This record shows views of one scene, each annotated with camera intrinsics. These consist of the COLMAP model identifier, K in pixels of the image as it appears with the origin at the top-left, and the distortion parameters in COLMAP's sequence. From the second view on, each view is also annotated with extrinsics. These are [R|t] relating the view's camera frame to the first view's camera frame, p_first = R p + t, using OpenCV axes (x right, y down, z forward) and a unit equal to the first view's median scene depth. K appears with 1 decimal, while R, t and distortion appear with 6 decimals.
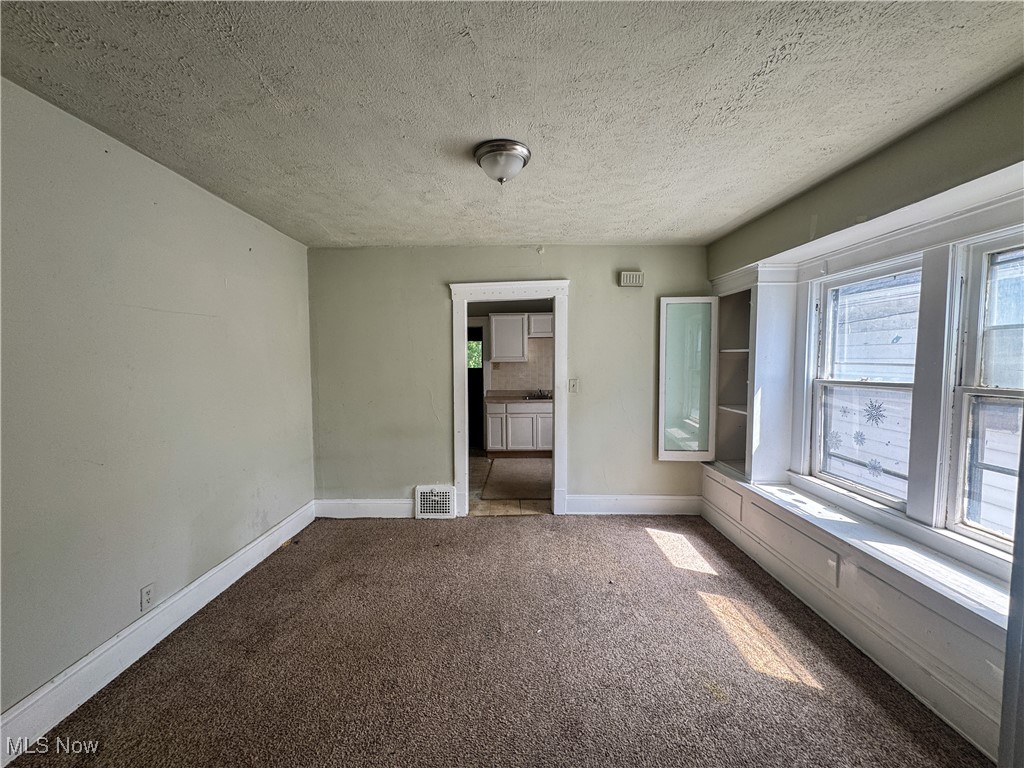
lens RADIAL K [[410.0, 0, 507.3], [0, 410.0, 379.8], [0, 0, 1]] dist [0.000373, 0.000287]
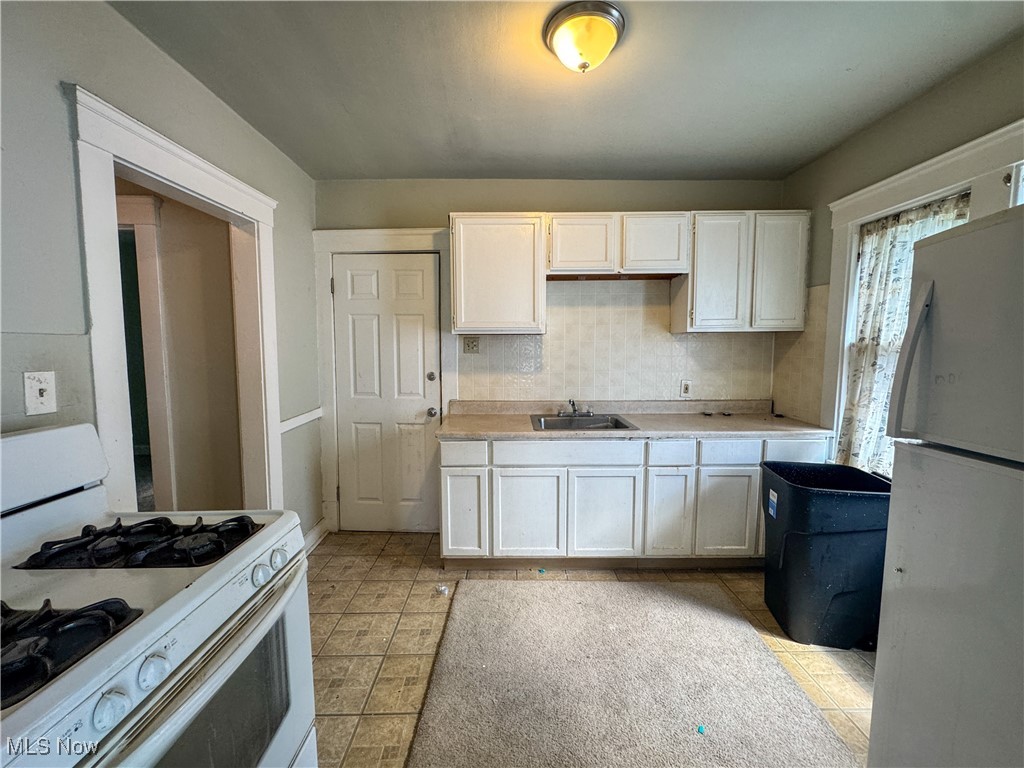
lens RADIAL K [[418.1, 0, 508.6], [0, 418.1, 384.0], [0, 0, 1]] dist [-0.002646, 0.000200]
pose [[0.999984, 0.004672, 0.003305, 0.012980], [-0.004802, 0.999174, 0.040347, -0.011536], [-0.003114, -0.040362, 0.999180, 0.605681]]
